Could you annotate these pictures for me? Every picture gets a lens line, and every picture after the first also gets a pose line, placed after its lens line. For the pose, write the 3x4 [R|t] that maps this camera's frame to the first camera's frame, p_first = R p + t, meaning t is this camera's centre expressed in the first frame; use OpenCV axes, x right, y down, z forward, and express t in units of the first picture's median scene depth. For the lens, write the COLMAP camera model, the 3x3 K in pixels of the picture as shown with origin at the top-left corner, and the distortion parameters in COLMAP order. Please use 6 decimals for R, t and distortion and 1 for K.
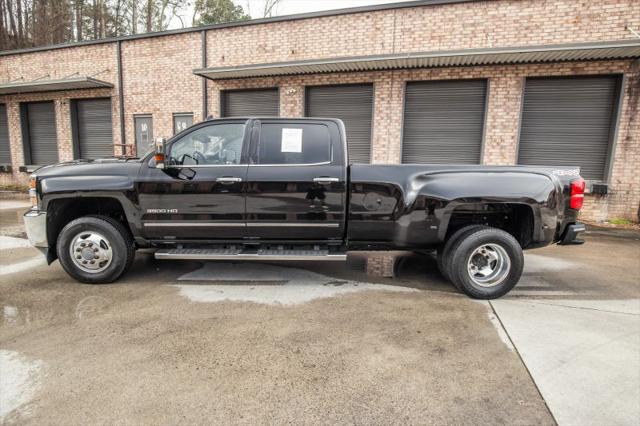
lens RADIAL K [[323.9, 0, 322.1], [0, 323.9, 213.0], [0, 0, 1]] dist [-0.029777, 0.007403]
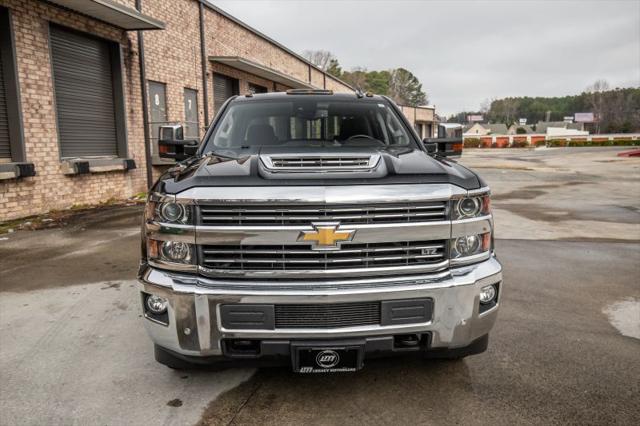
lens RADIAL K [[494.6, 0, 324.6], [0, 494.6, 212.6], [0, 0, 1]] dist [0.026617, 0.000464]
pose [[-0.050642, -0.163378, 0.985263, -0.581407], [0.154443, 0.973380, 0.169346, -0.087789], [-0.986703, 0.160743, -0.024062, 0.444494]]
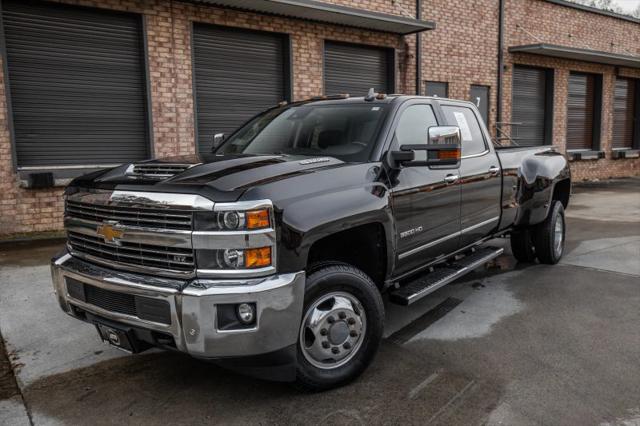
lens RADIAL K [[534.7, 0, 322.0], [0, 534.7, 212.2], [0, 0, 1]] dist [0.022352, 0.009980]
pose [[0.606630, -0.130555, 0.784191, -0.513720], [0.145004, 0.988047, 0.052321, -0.046232], [-0.781648, 0.081971, 0.618310, 0.155109]]
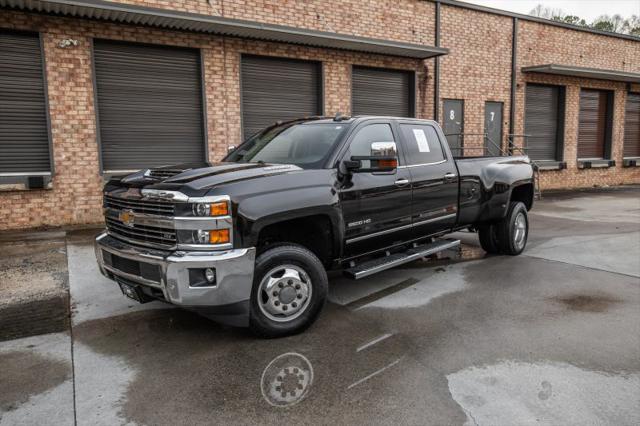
lens RADIAL K [[468.7, 0, 322.4], [0, 468.7, 212.3], [0, 0, 1]] dist [0.010705, 0.007197]
pose [[0.691126, -0.120592, 0.712602, -0.509325], [0.133265, 0.990338, 0.038343, -0.033973], [-0.710341, 0.068465, 0.700520, 0.060452]]
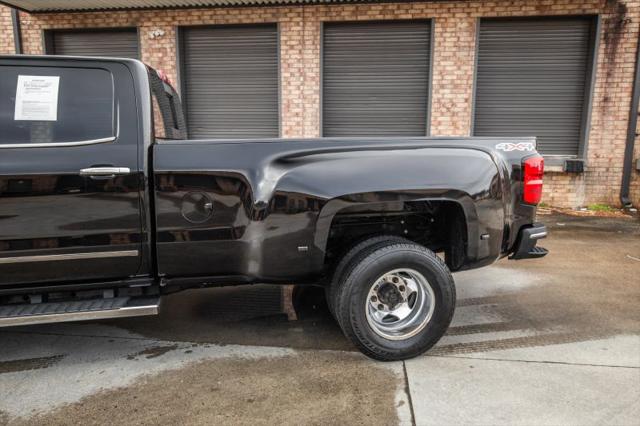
lens RADIAL K [[424.8, 0, 322.1], [0, 424.8, 212.1], [0, 0, 1]] dist [0.000426, 0.003294]
pose [[0.984167, -0.048662, 0.170432, 0.083798], [0.046204, 0.998763, 0.018356, -0.010425], [-0.171115, -0.010191, 0.985198, 0.082757]]
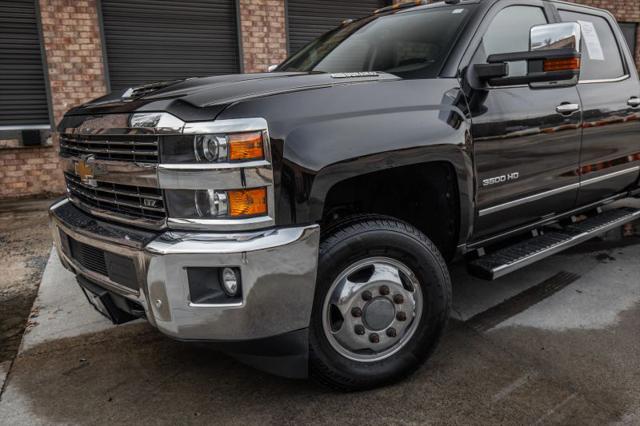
lens RADIAL K [[534.7, 0, 322.0], [0, 534.7, 212.2], [0, 0, 1]] dist [0.022352, 0.009980]
pose [[0.763466, -0.165787, 0.624207, -0.420231], [0.144892, 0.985823, 0.084613, -0.022523], [-0.629386, 0.025843, 0.776663, 0.187754]]
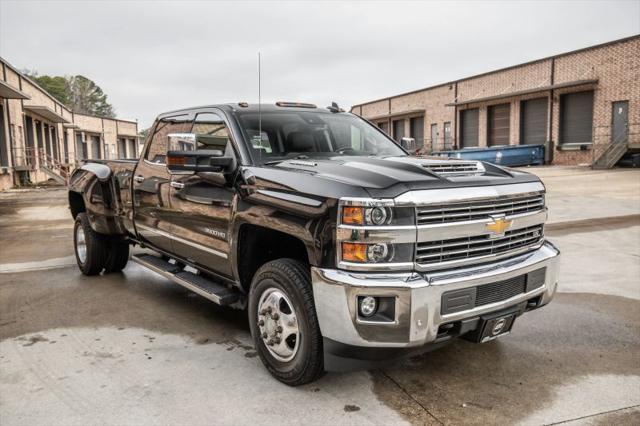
lens RADIAL K [[512.7, 0, 329.1], [0, 512.7, 211.5], [0, 0, 1]] dist [0.023224, 0.004787]
pose [[-0.599681, -0.104095, 0.793440, -0.530291], [0.113537, 0.970406, 0.213123, -0.121406], [-0.792144, 0.217891, -0.570115, 0.692897]]
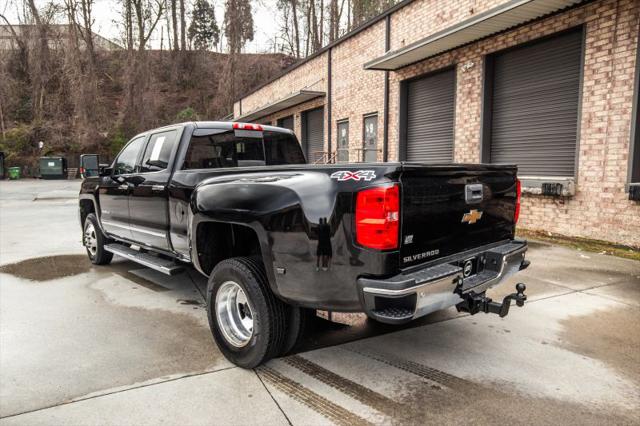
lens RADIAL K [[413.5, 0, 325.0], [0, 413.5, 211.9], [0, 0, 1]] dist [0.001882, 0.002283]
pose [[0.684581, 0.048101, -0.727348, 0.433617], [-0.080903, 0.996669, -0.010234, -0.020191], [0.724433, 0.065851, 0.686193, 0.177335]]
